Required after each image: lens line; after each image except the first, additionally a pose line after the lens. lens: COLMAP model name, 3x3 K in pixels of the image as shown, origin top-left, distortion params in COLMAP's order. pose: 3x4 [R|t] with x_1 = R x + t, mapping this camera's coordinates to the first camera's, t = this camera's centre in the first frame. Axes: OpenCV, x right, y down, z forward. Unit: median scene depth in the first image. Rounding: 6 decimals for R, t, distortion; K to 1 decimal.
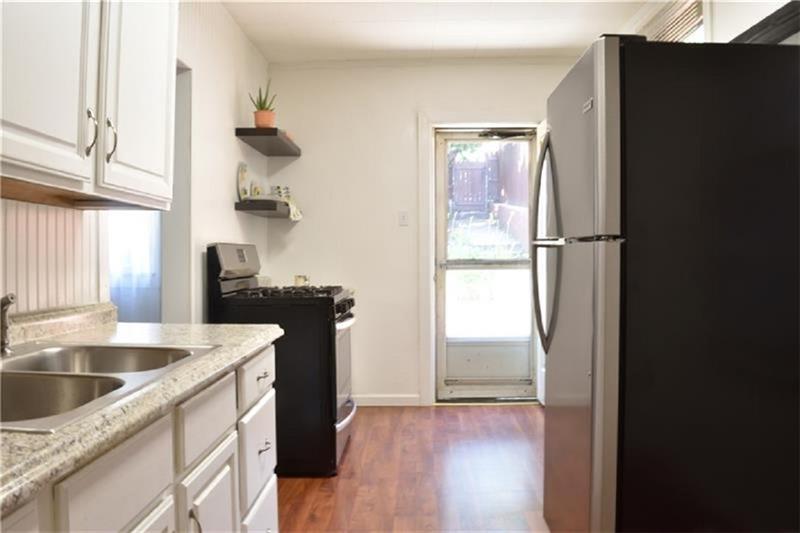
lens RADIAL K [[624.5, 0, 400.0], [0, 624.5, 266.5], [0, 0, 1]] dist [-0.093811, 0.007695]
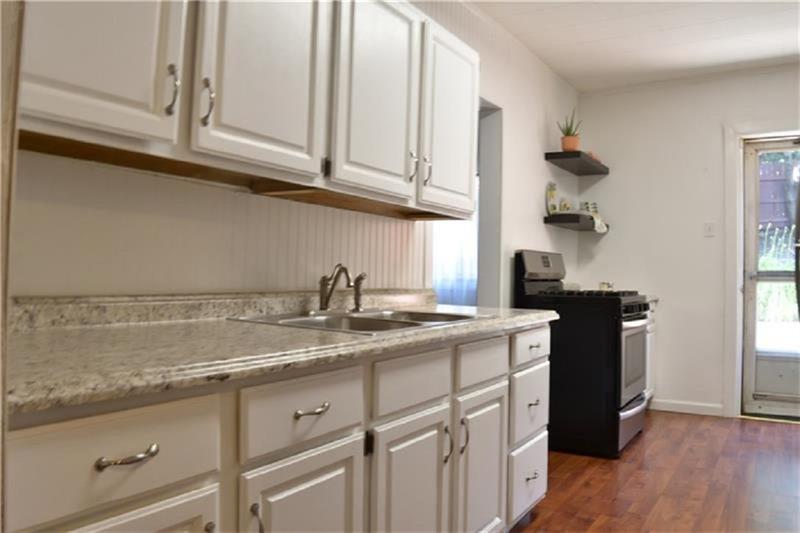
lens RADIAL K [[624.5, 0, 400.0], [0, 624.5, 266.5], [0, 0, 1]] dist [-0.093811, 0.007695]
pose [[0.855974, 0.010981, -0.516903, 0.107667], [-0.028108, 0.999284, -0.025316, 0.027294], [0.516255, 0.036199, 0.855670, -0.134607]]
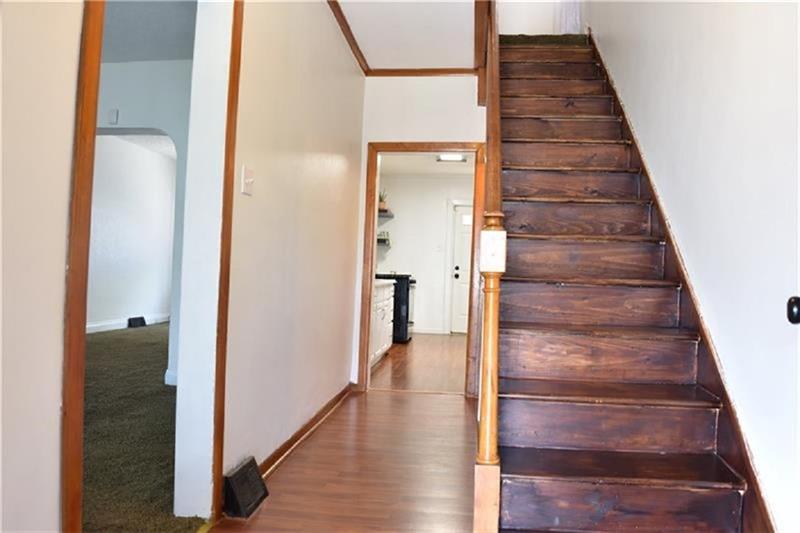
lens RADIAL K [[624.5, 0, 400.0], [0, 624.5, 266.5], [0, 0, 1]] dist [-0.093811, 0.007695]
pose [[0.994405, 0.036272, -0.099209, 0.105004], [-0.039419, 0.998774, -0.029947, 0.074749], [0.098001, 0.033690, 0.994616, -1.474542]]
